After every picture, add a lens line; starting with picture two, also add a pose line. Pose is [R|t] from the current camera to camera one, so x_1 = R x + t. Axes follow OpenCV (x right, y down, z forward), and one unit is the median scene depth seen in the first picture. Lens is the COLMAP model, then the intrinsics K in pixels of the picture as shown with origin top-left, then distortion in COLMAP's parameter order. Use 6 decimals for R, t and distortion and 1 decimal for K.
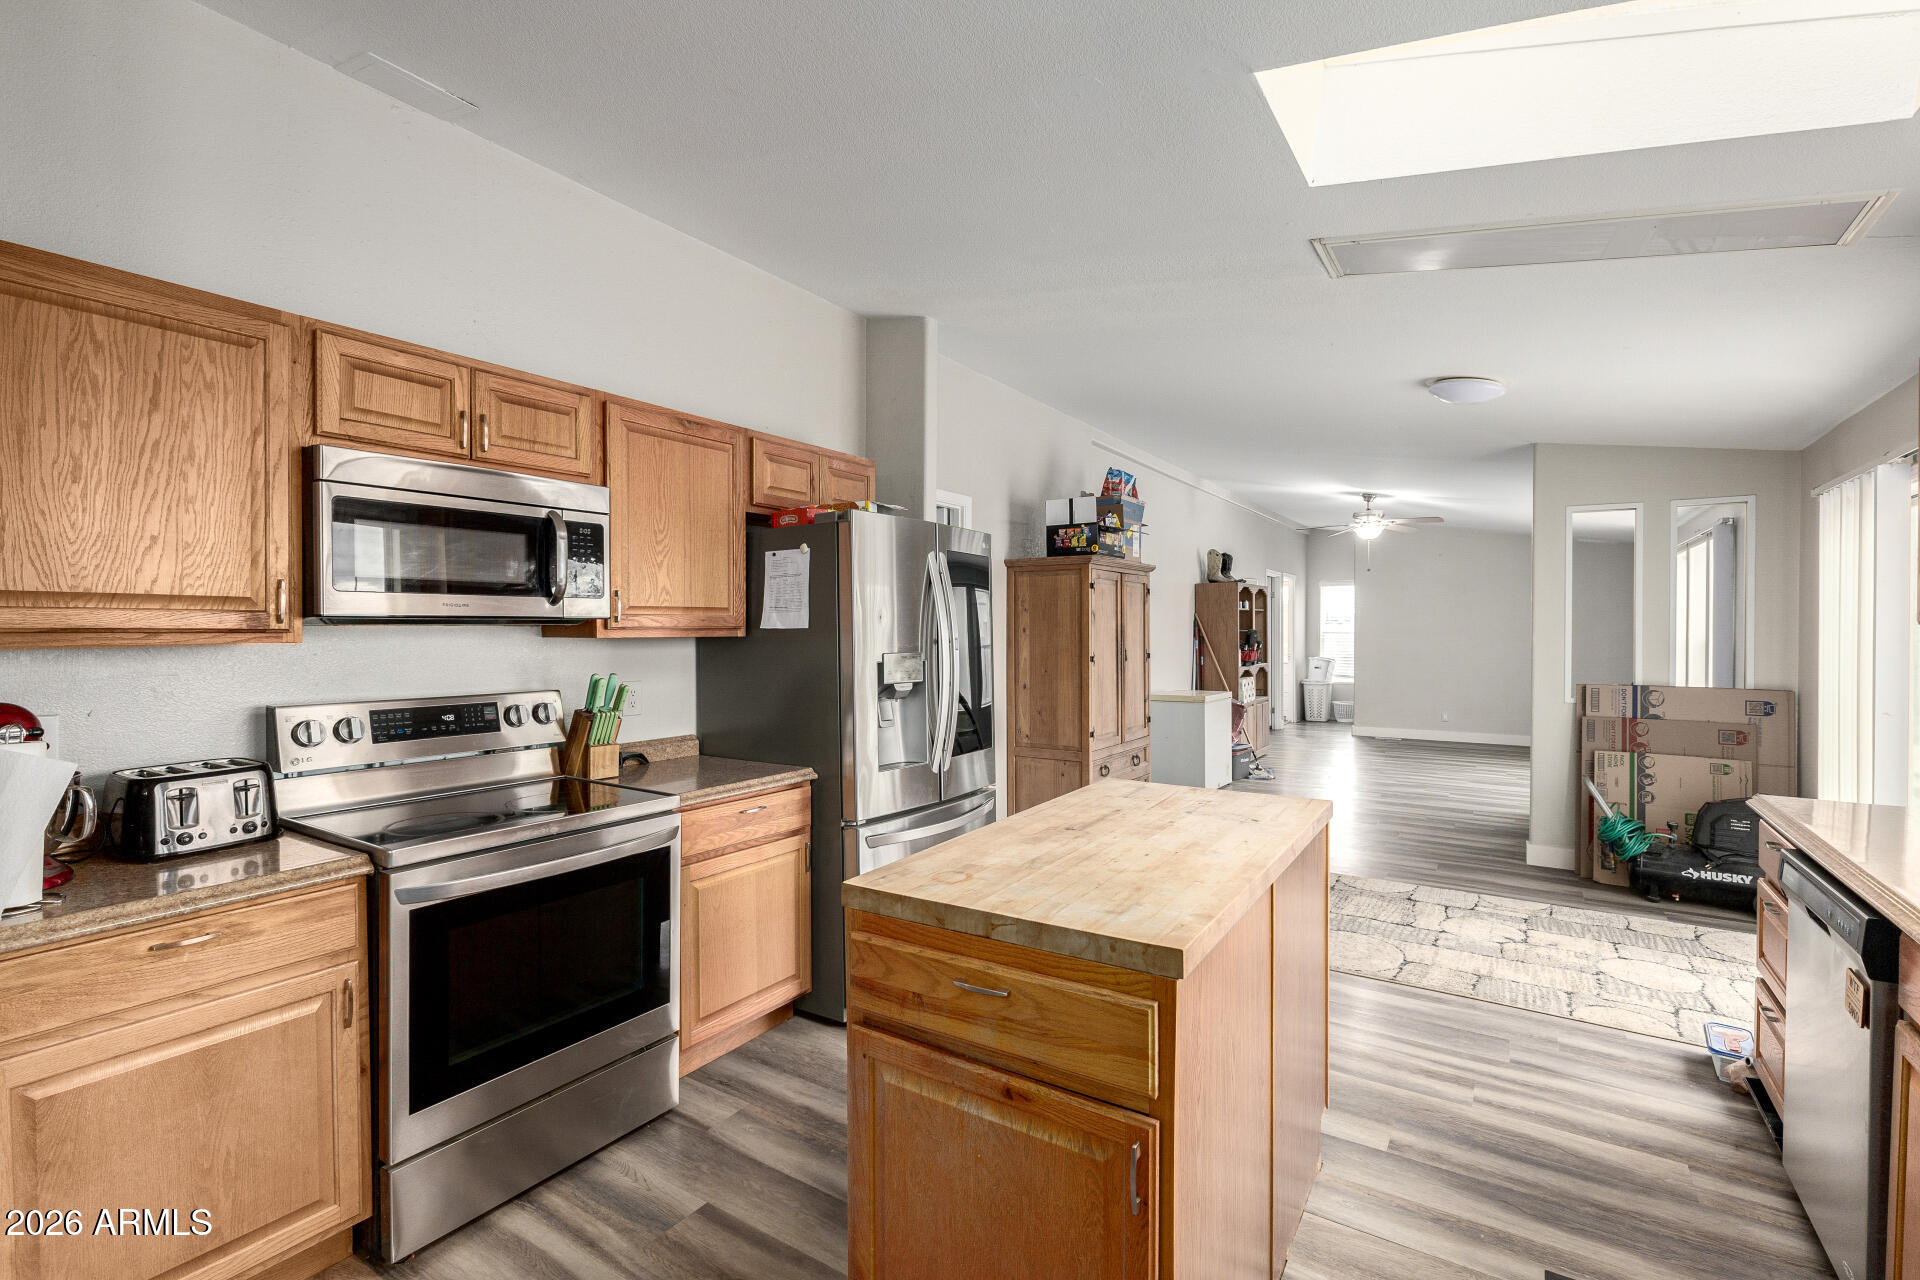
lens RADIAL K [[861.8, 0, 961.7], [0, 861.8, 639.5], [0, 0, 1]] dist [-0.005082, -0.001138]
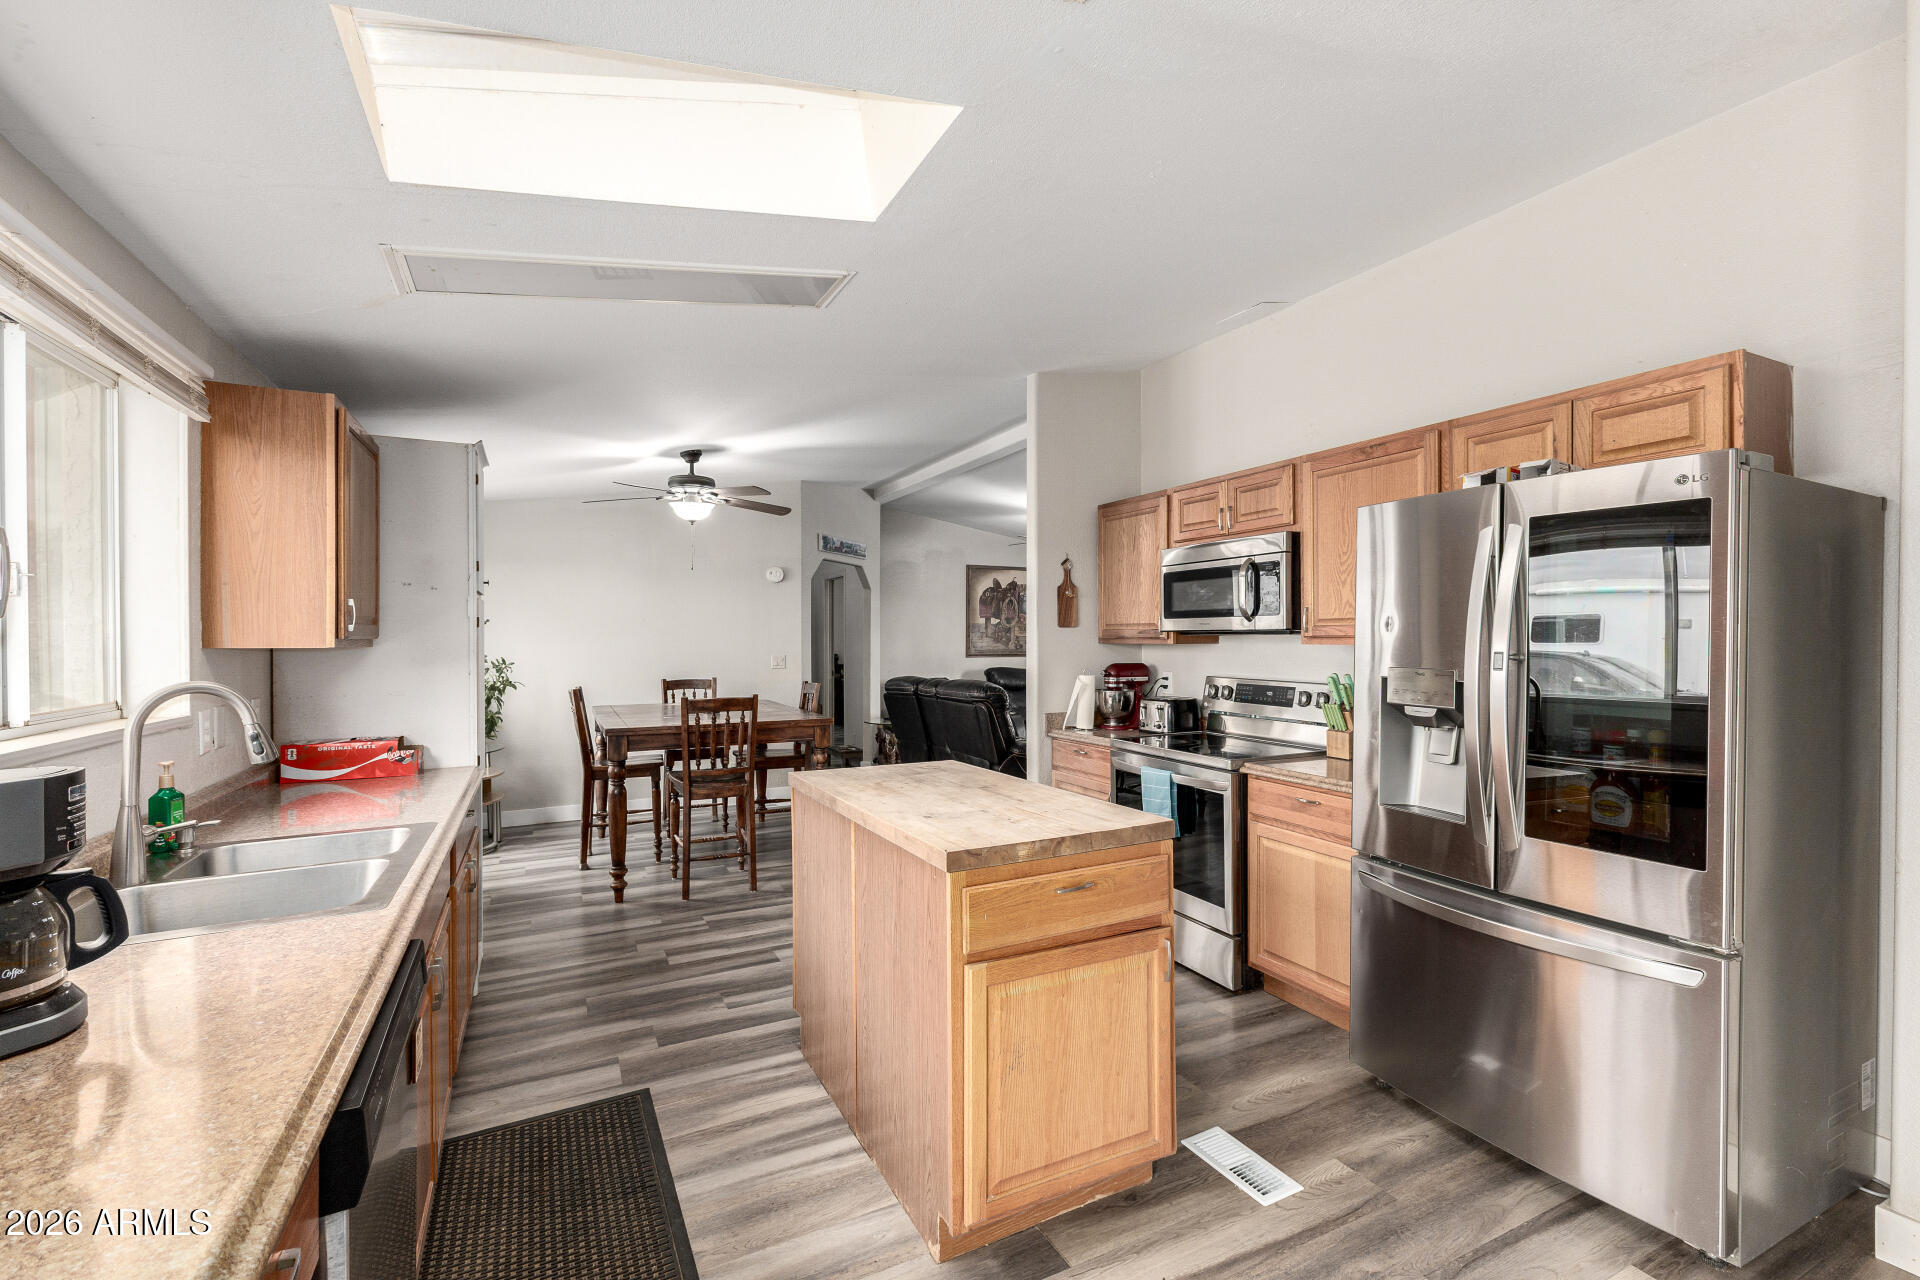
lens RADIAL K [[835.6, 0, 977.5], [0, 835.6, 641.6], [0, 0, 1]] dist [0.016072, -0.005319]
pose [[-0.490536, 0.007887, -0.871385, 0.695878], [-0.007098, 0.999890, 0.013045, -0.013898], [0.871392, 0.012584, -0.490426, 0.887764]]
